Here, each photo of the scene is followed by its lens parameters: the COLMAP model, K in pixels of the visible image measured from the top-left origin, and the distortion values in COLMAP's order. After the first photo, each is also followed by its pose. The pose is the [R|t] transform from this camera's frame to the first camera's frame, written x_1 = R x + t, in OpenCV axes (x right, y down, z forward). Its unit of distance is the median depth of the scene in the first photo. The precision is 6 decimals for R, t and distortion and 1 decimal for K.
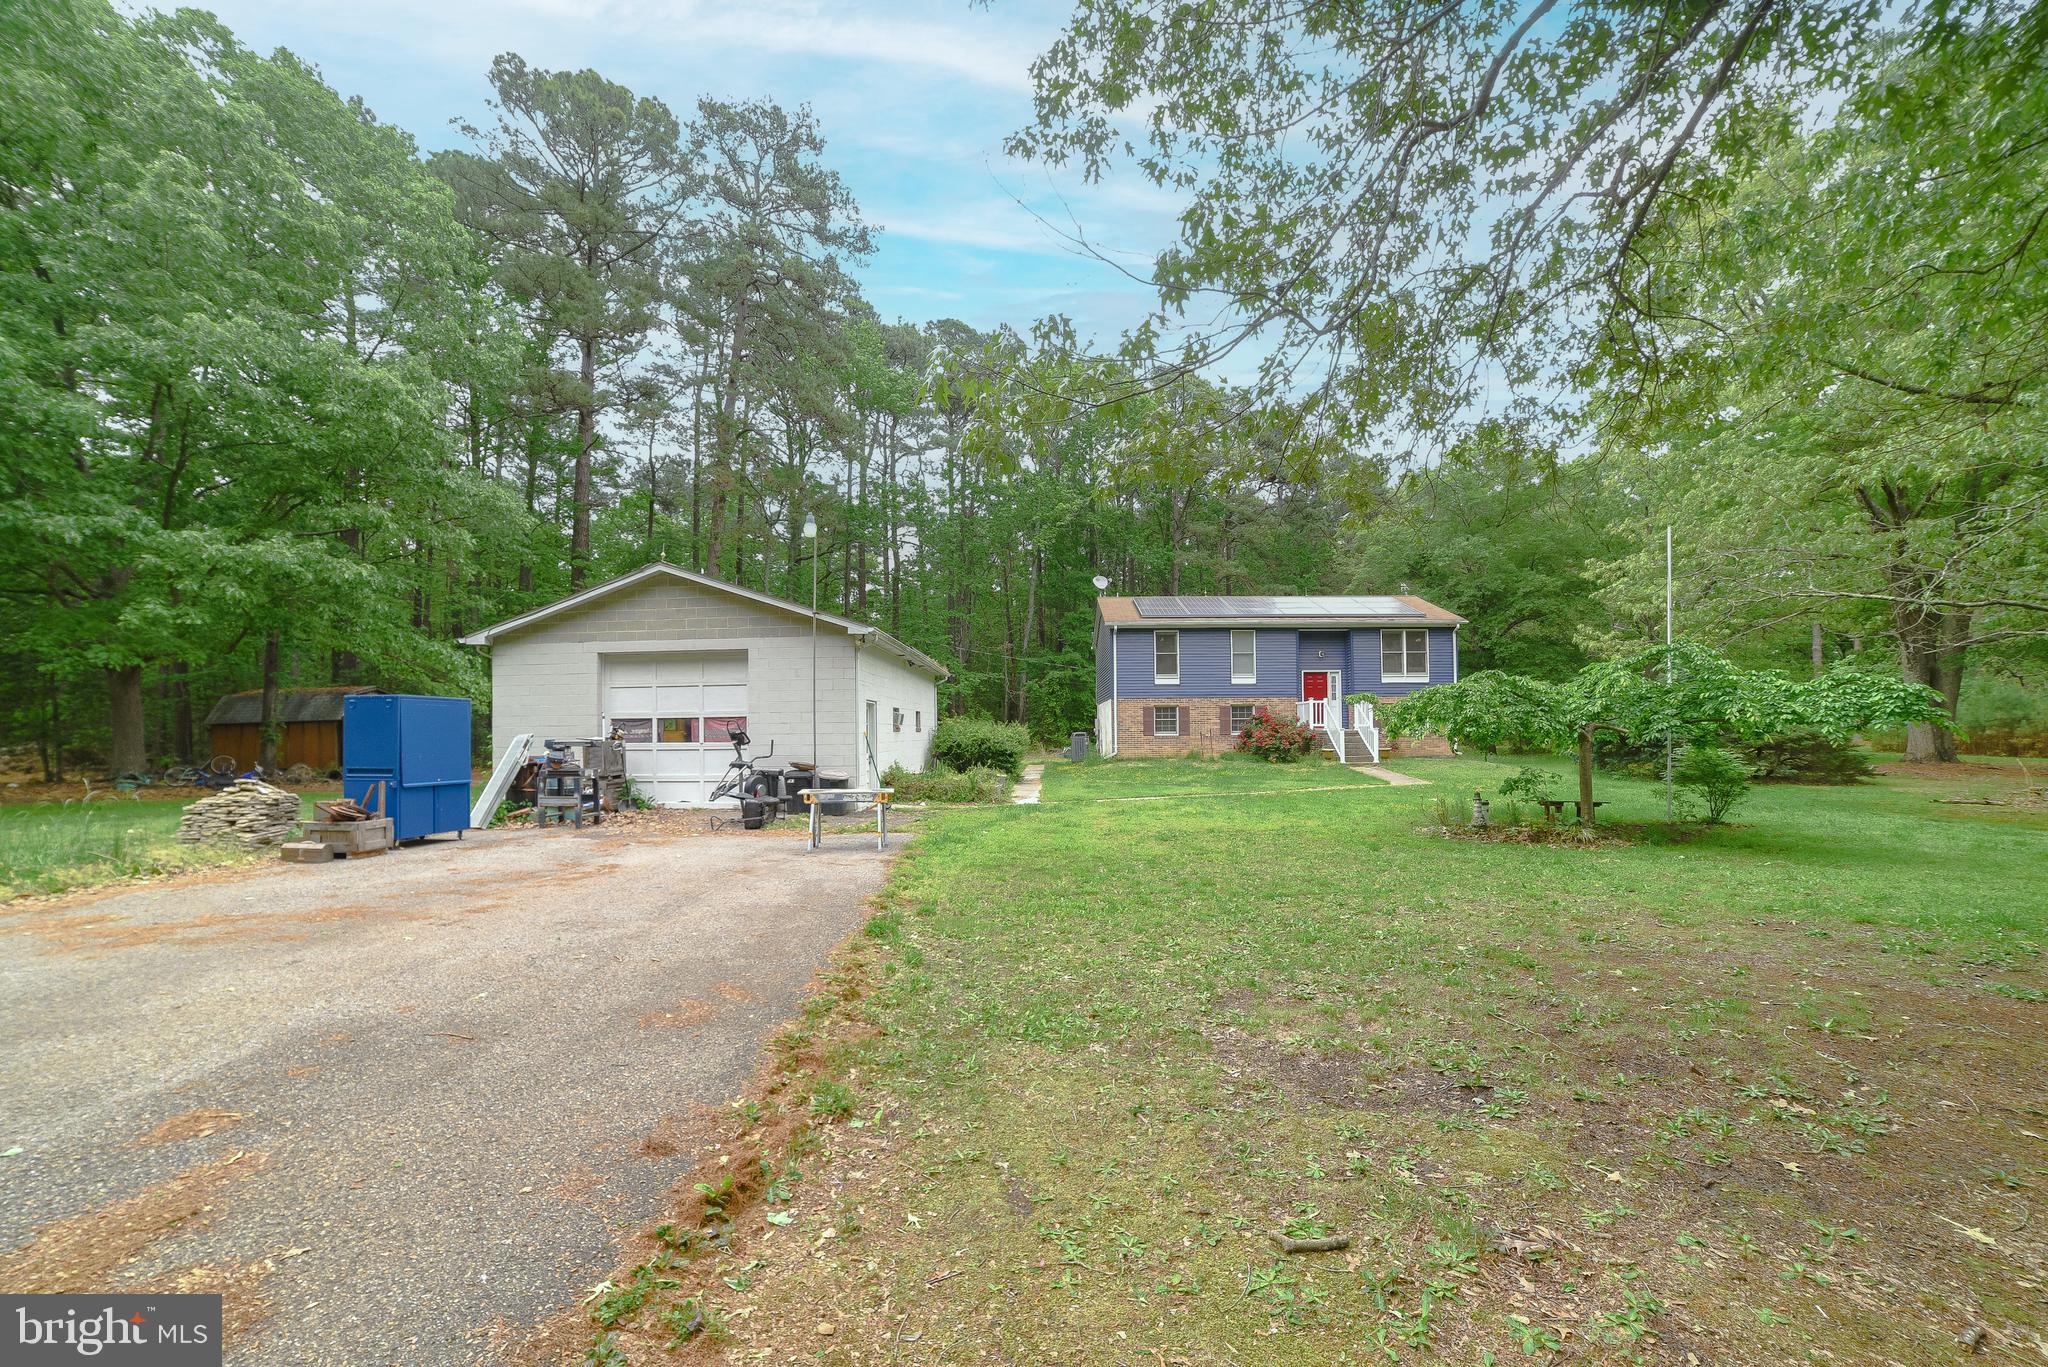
lens RADIAL K [[840.1, 0, 1022.6], [0, 840.1, 719.4], [0, 0, 1]] dist [-0.081461, 0.028071]
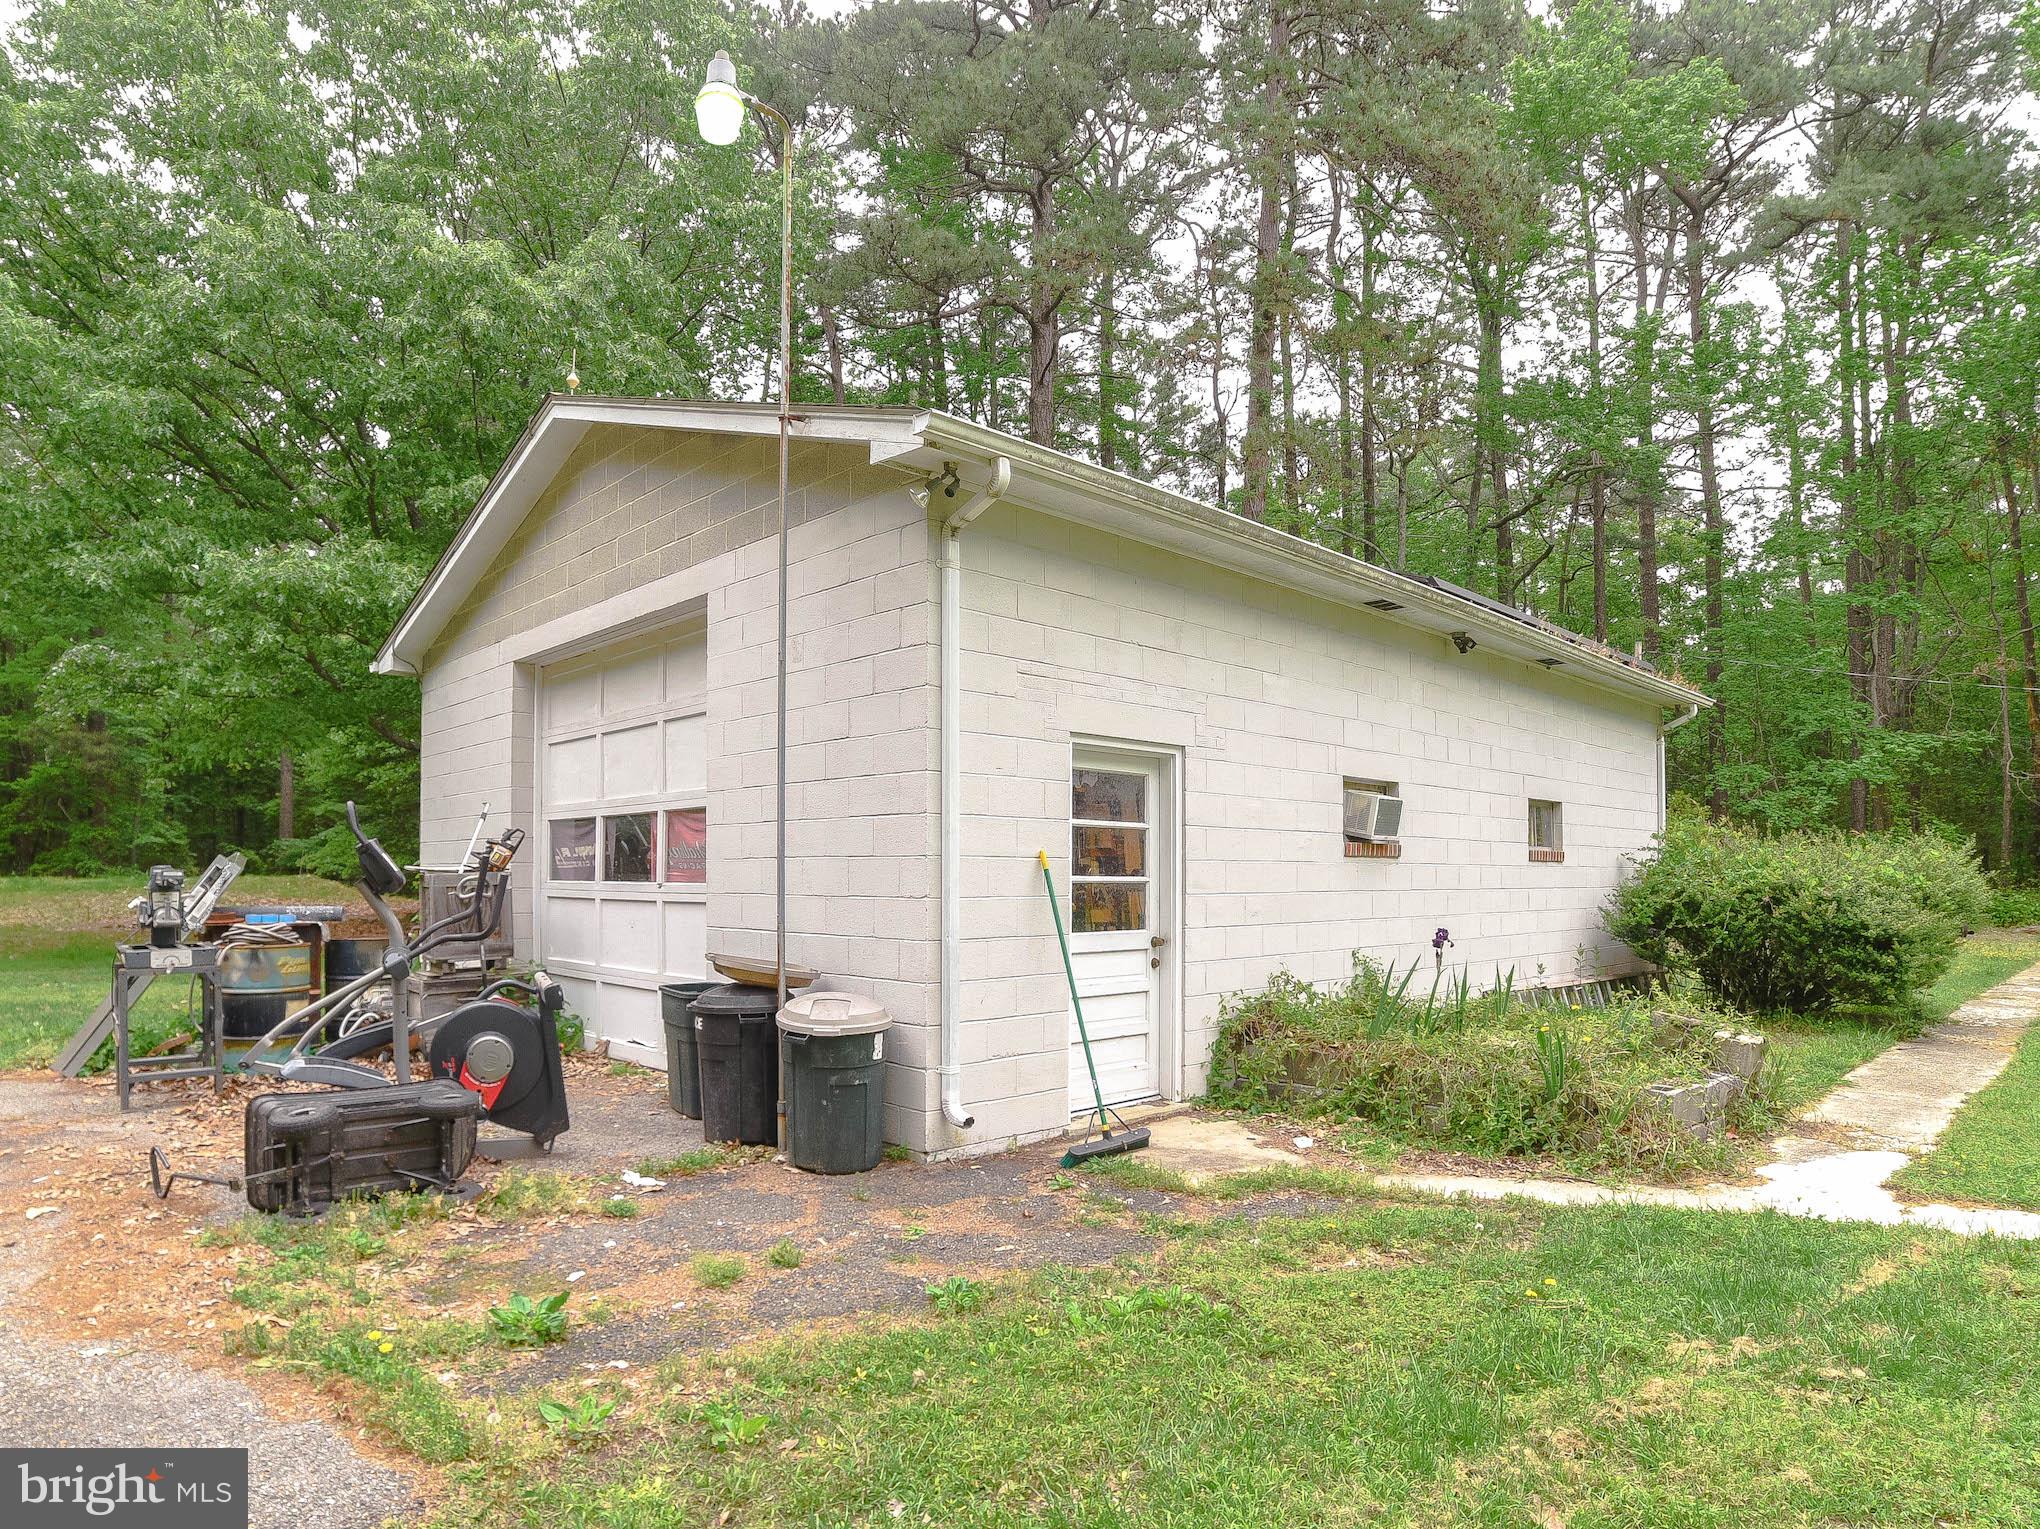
lens RADIAL K [[1216.9, 0, 949.3], [0, 1216.9, 864.3], [0, 0, 1]] dist [-0.121329, 0.049832]
pose [[0.694674, 0.005318, -0.719305, 0.039149], [0.002349, 0.999951, 0.009662, 0.008591], [0.719321, -0.008402, 0.694627, 0.404868]]
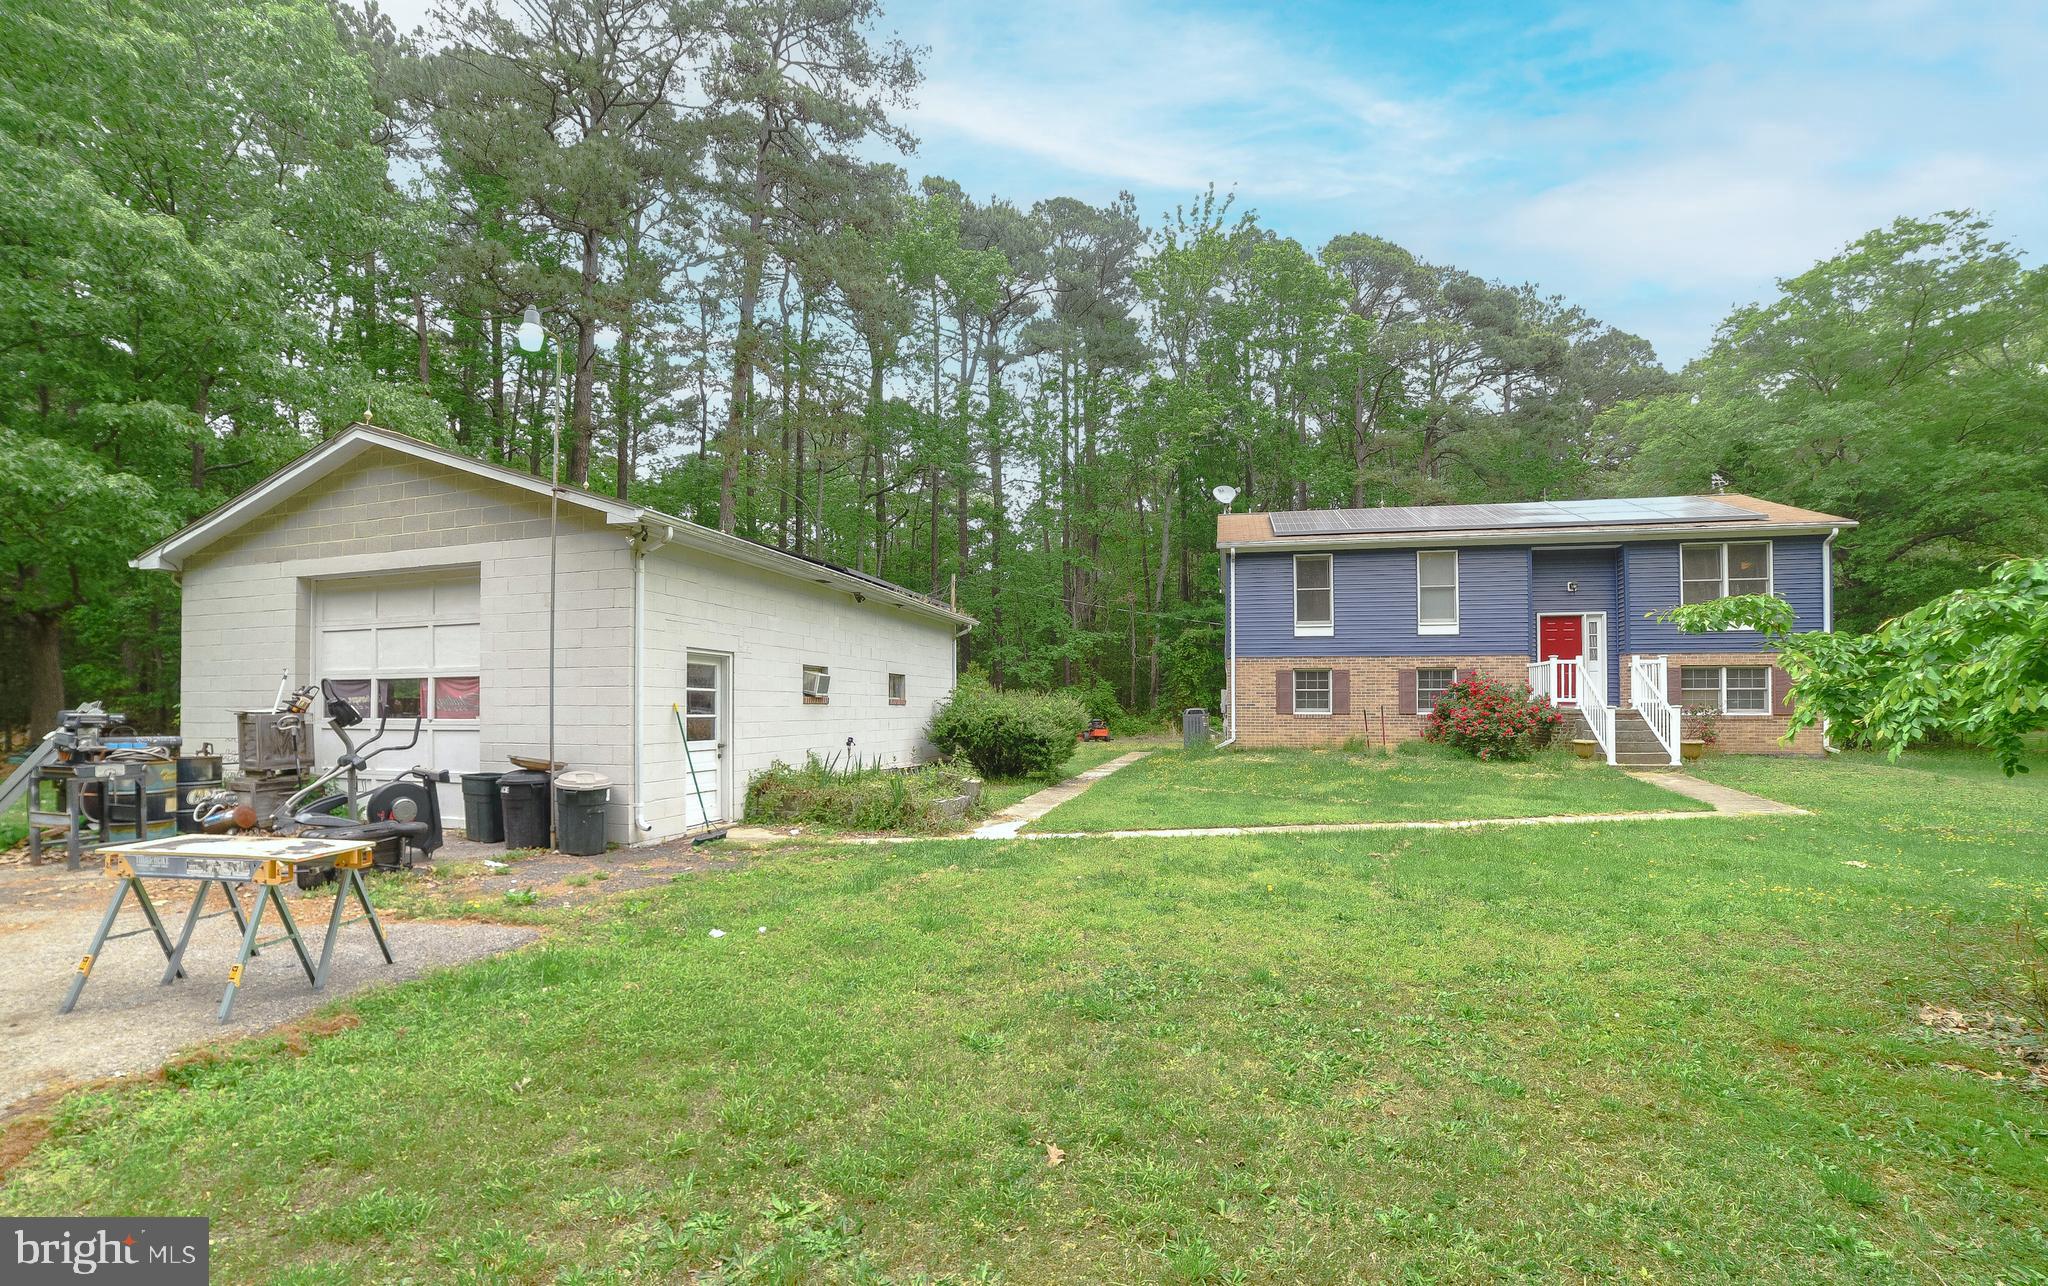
lens RADIAL K [[893.2, 0, 979.4], [0, 893.2, 700.1], [0, 0, 1]] dist [-0.102312, 0.043860]
pose [[0.968478, 0.007326, -0.248992, 0.091148], [-0.005372, 0.999949, 0.008528, 0.003681], [0.249042, -0.006922, 0.968468, 0.269318]]
